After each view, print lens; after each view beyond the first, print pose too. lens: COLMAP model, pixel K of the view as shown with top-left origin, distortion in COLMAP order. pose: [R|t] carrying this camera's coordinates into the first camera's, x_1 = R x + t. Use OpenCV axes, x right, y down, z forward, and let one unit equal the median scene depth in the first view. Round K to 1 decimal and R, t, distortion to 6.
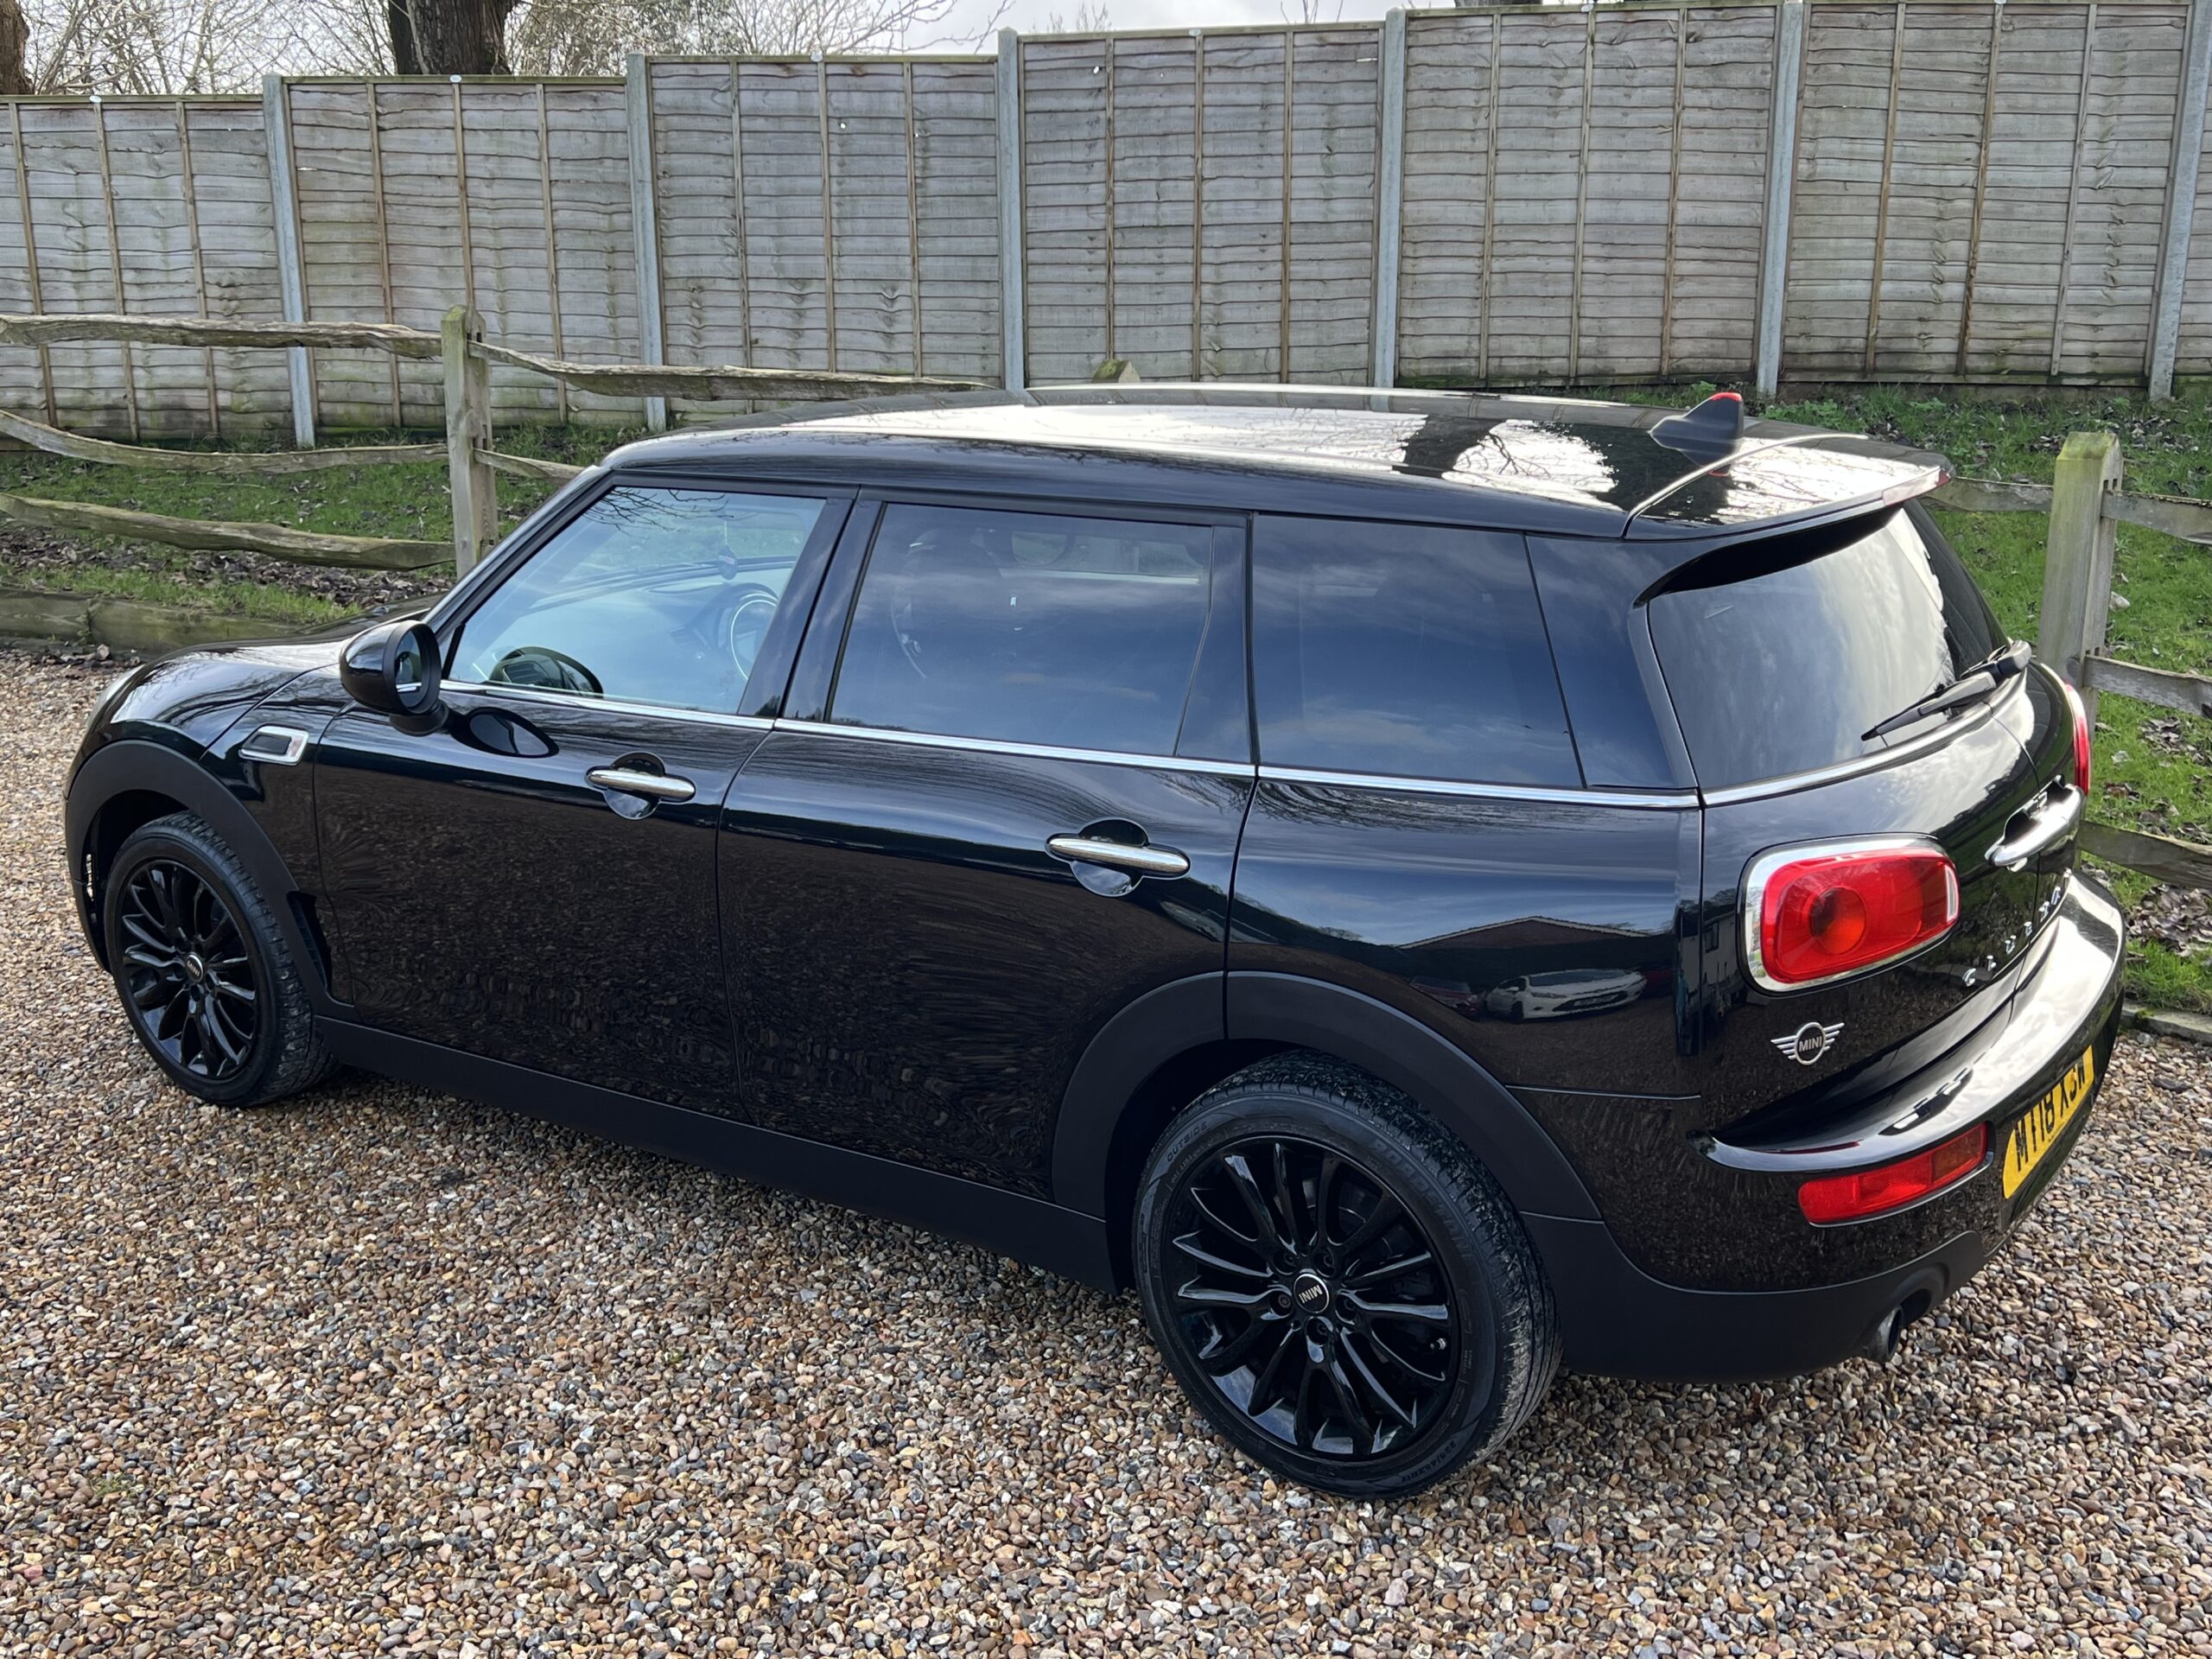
lens RADIAL K [[2195.0, 0, 1106.1], [0, 2195.0, 831.1], [0, 0, 1]] dist [0.031588, -0.014467]
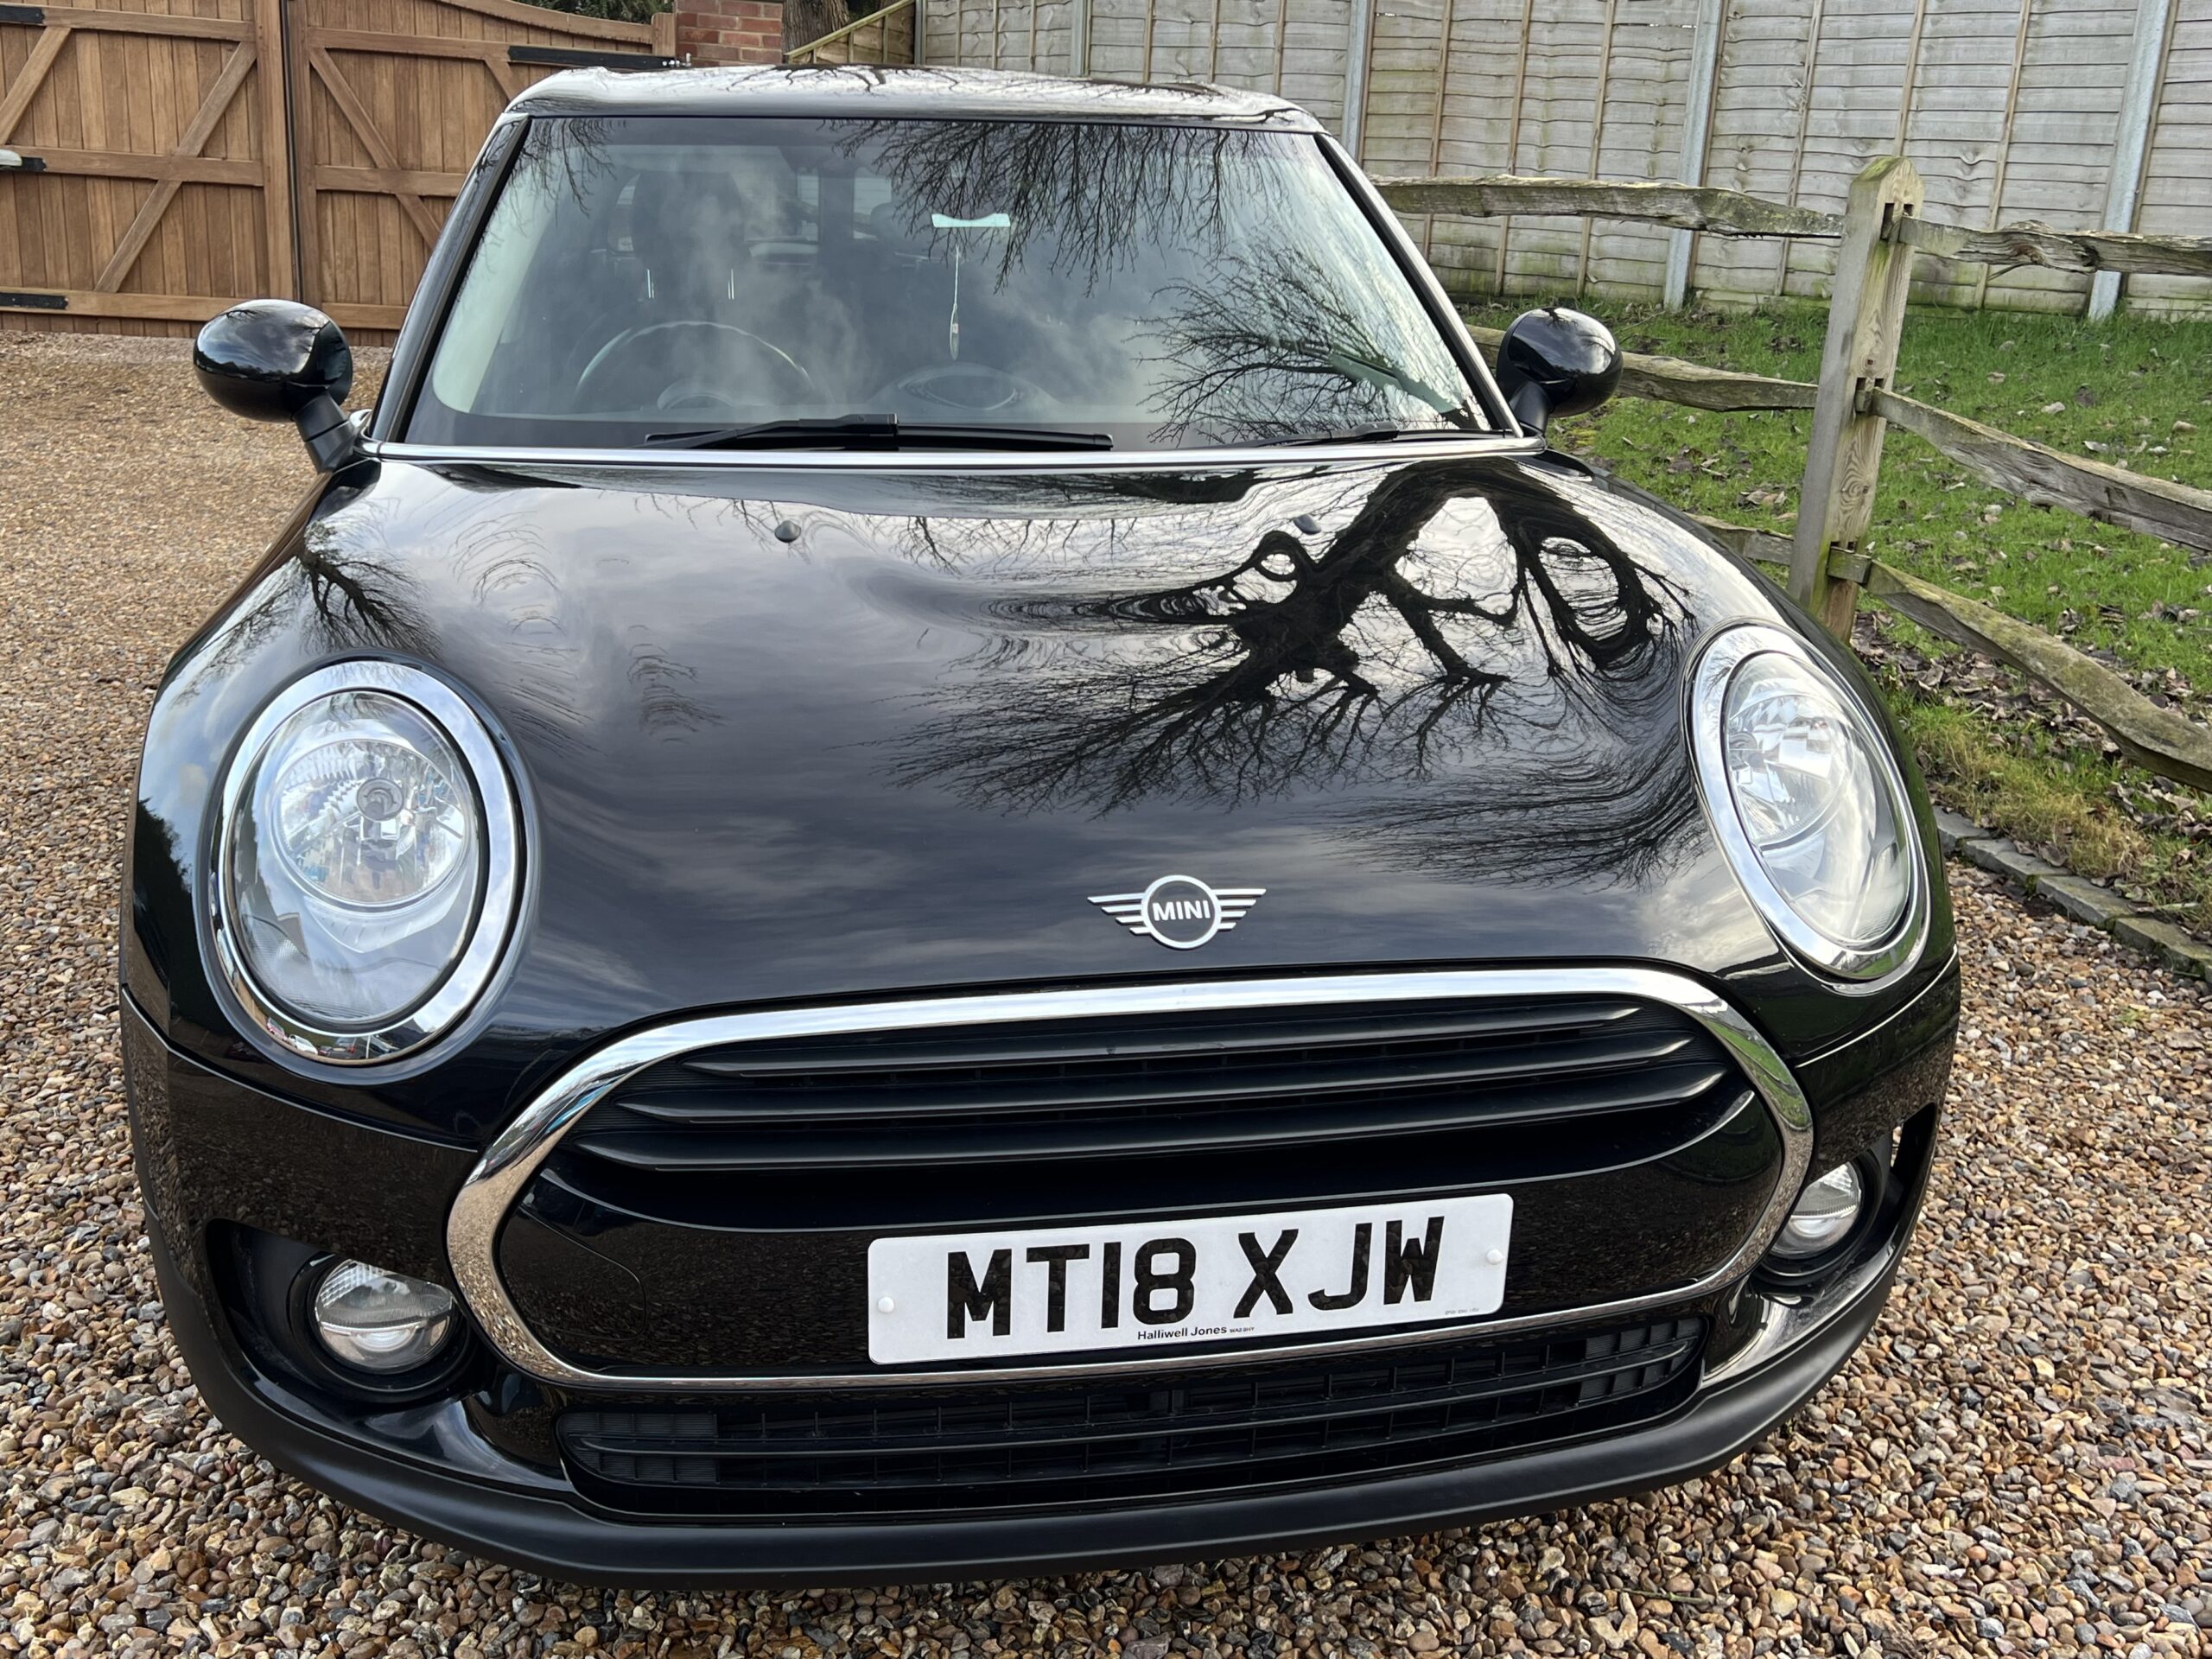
lens RADIAL K [[2145.7, 0, 1097.2], [0, 2145.7, 834.8], [0, 0, 1]] dist [0.040160, -0.022117]
pose [[0.807629, 0.207960, -0.551805, 0.440272], [-0.193795, 0.977378, 0.084706, -0.007912], [0.556937, 0.038526, 0.829660, 0.496690]]
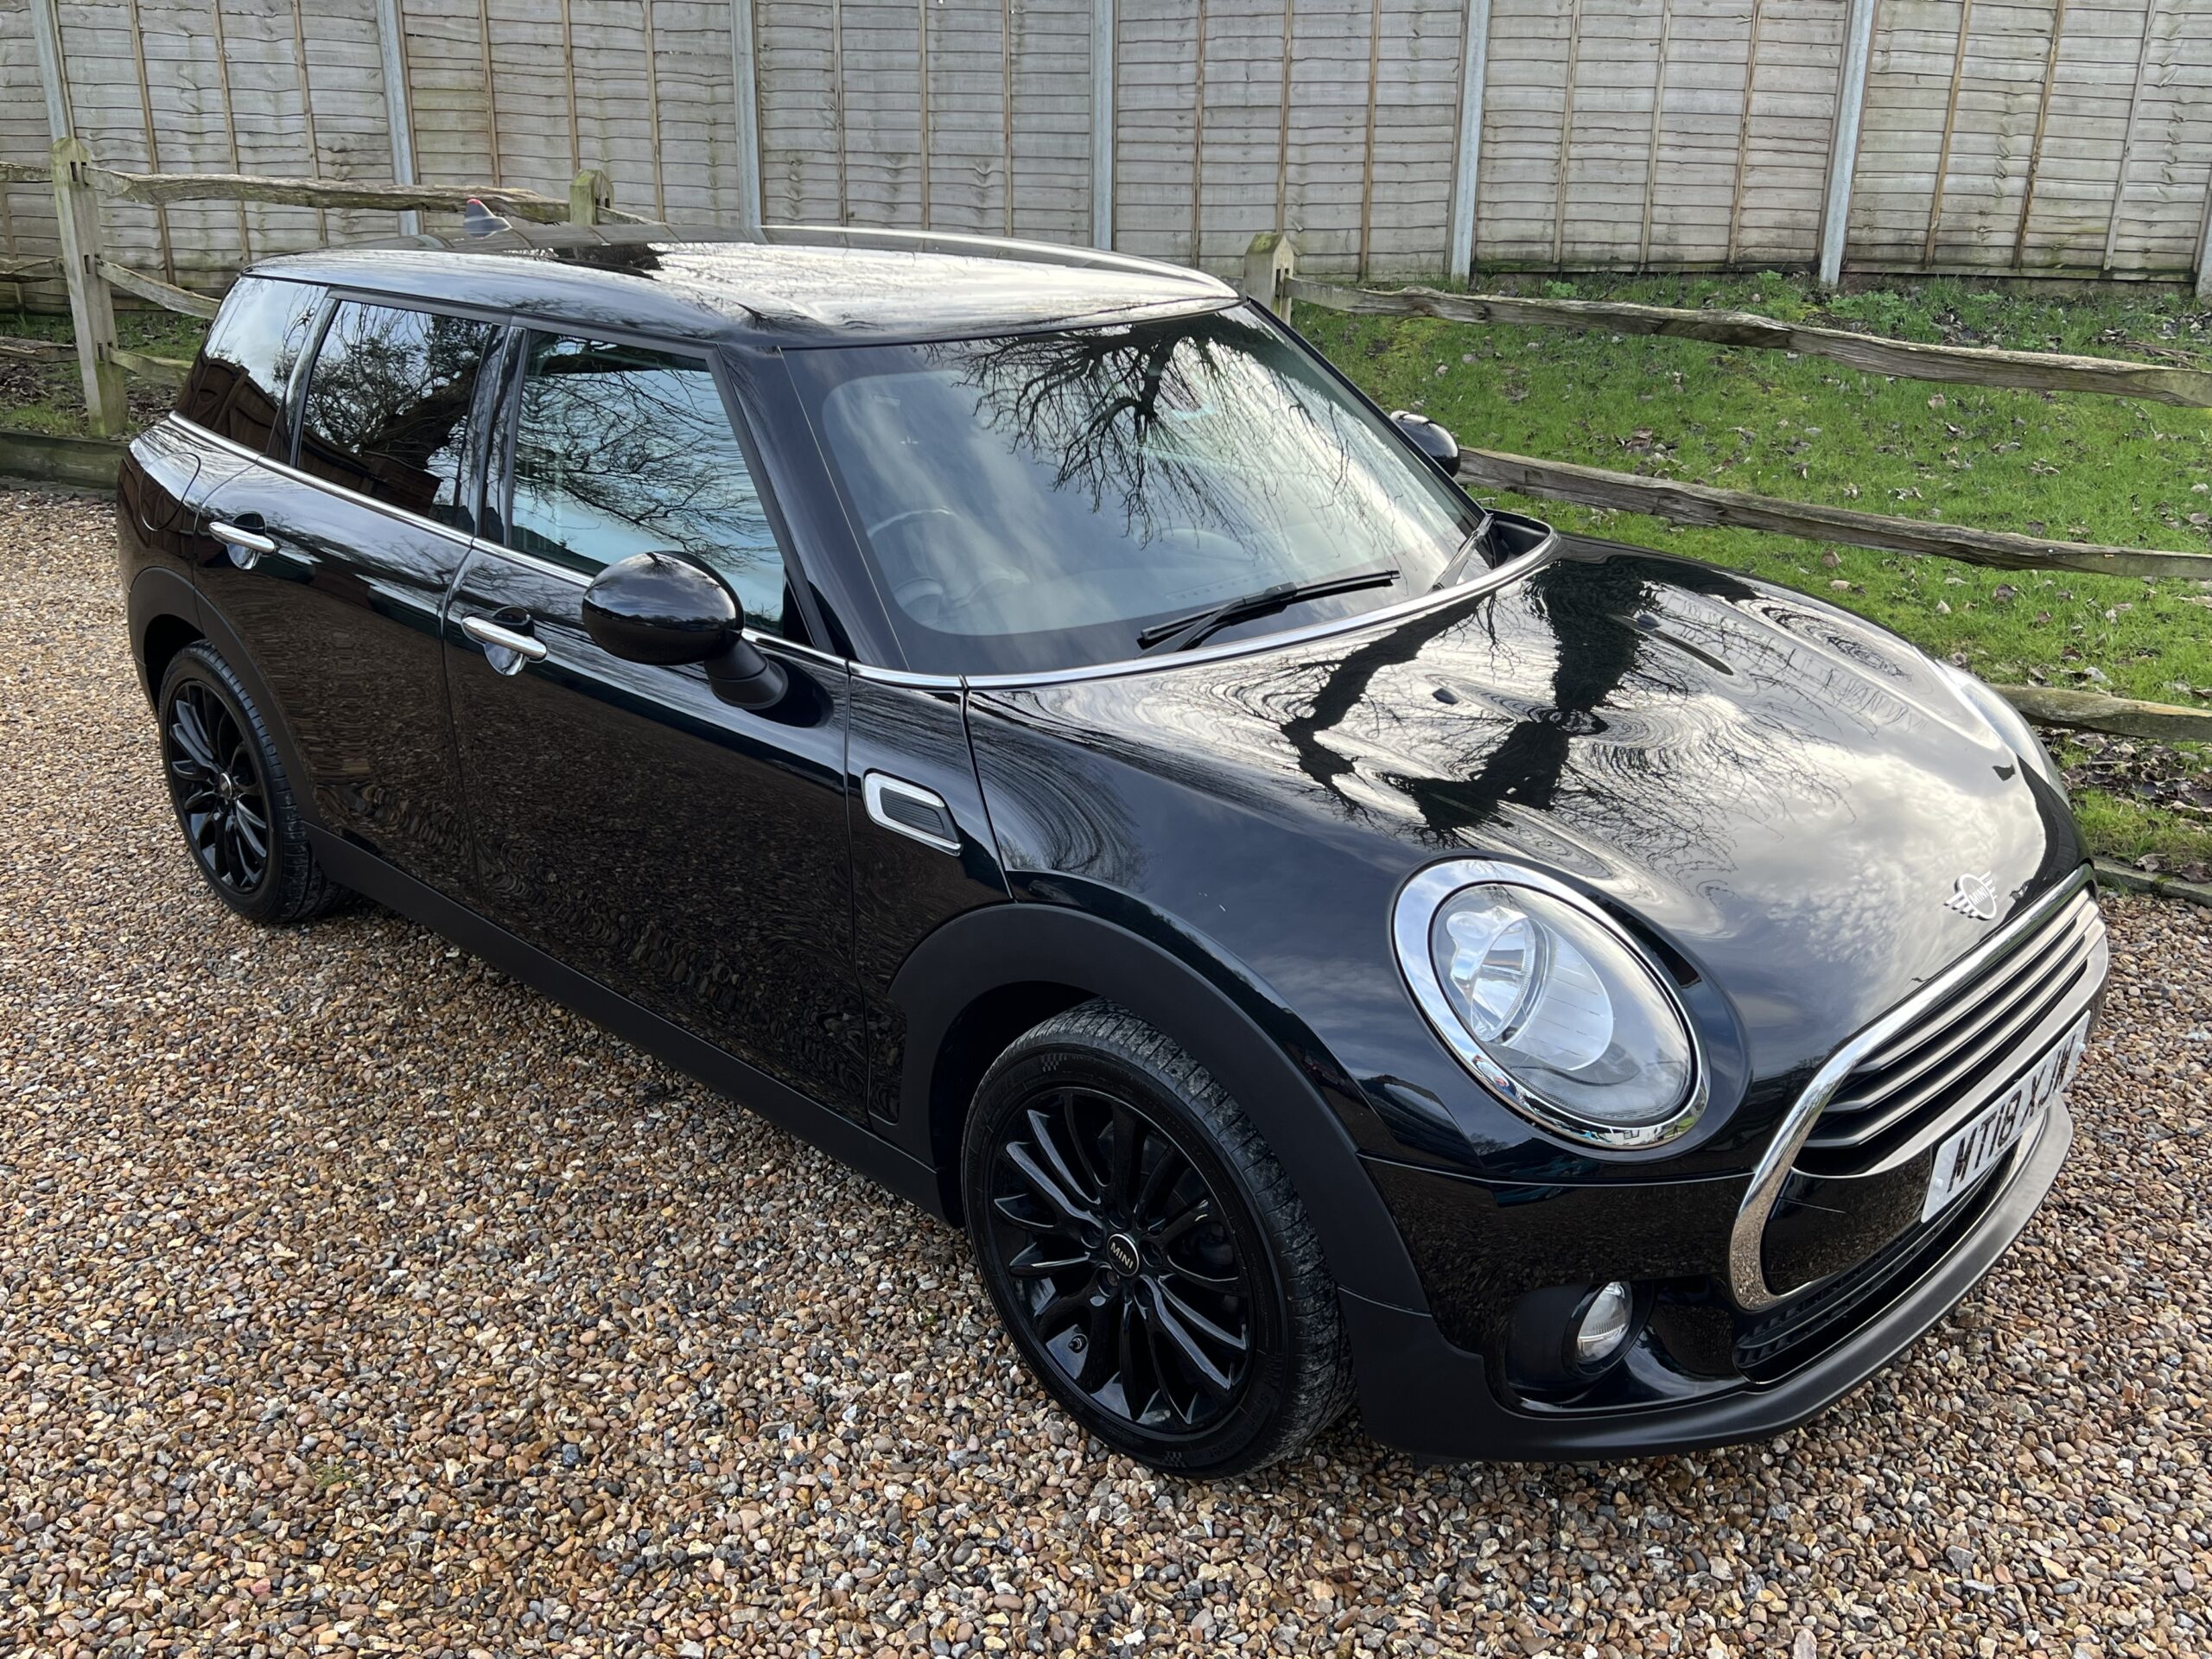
lens RADIAL K [[1940.5, 0, 1116.7], [0, 1940.5, 821.4], [0, 0, 1]] dist [0.040774, -0.037548]
pose [[0.999833, 0.014686, 0.010853, -0.132434], [-0.015472, 0.996964, 0.076306, -0.033667], [-0.009700, -0.076461, 0.997025, 0.204803]]
